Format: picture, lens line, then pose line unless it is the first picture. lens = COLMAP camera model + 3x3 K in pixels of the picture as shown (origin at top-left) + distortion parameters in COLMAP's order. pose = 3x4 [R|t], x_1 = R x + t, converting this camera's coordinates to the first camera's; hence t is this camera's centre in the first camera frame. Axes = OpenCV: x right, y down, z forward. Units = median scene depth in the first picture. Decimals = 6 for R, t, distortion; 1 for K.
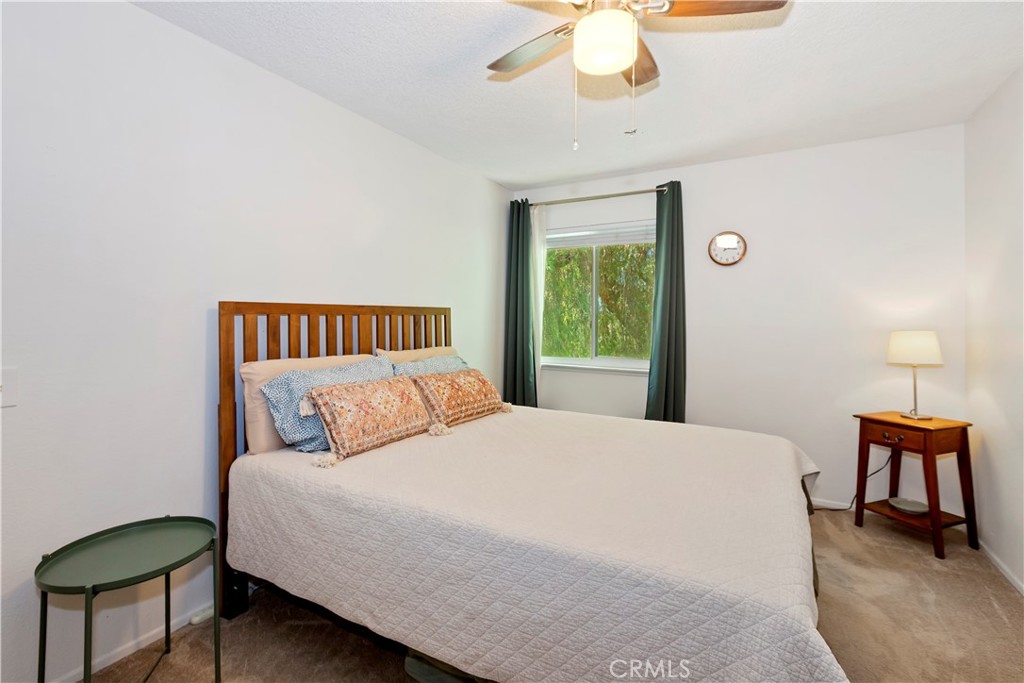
lens RADIAL K [[459.2, 0, 512.7], [0, 459.2, 337.1], [0, 0, 1]] dist [0.000007, -0.001150]
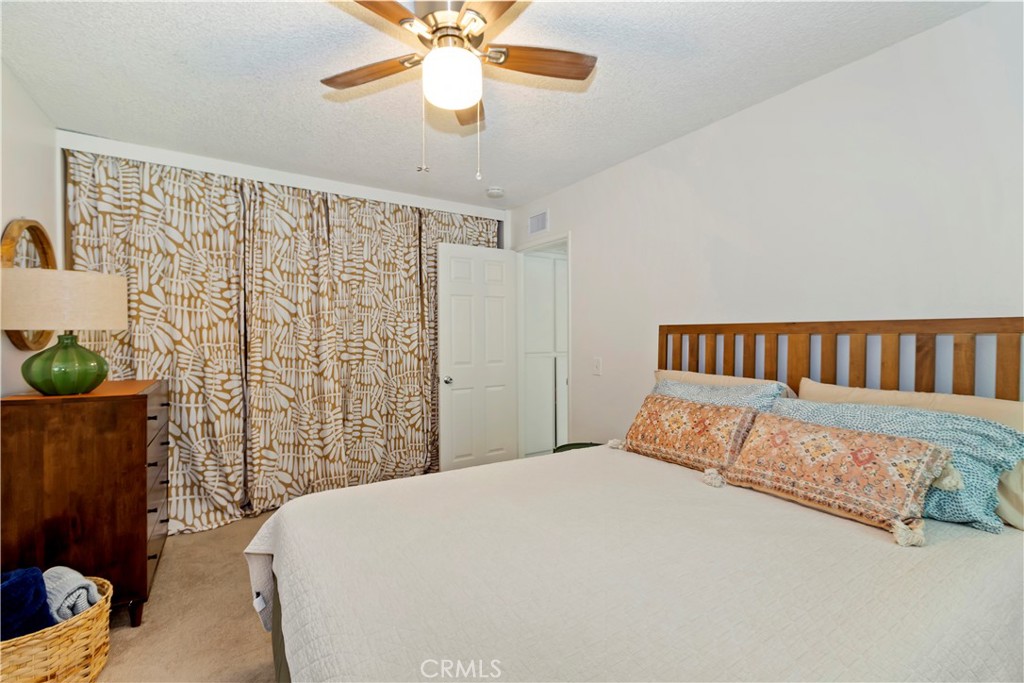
lens RADIAL K [[459.2, 0, 512.2], [0, 459.2, 341.5], [0, 0, 1]] dist [0.000007, -0.001150]
pose [[-0.468876, 0.011566, -0.883188, 0.722740], [-0.038283, 0.998708, 0.033403, -0.049067], [0.882434, 0.049473, -0.467828, 1.071450]]
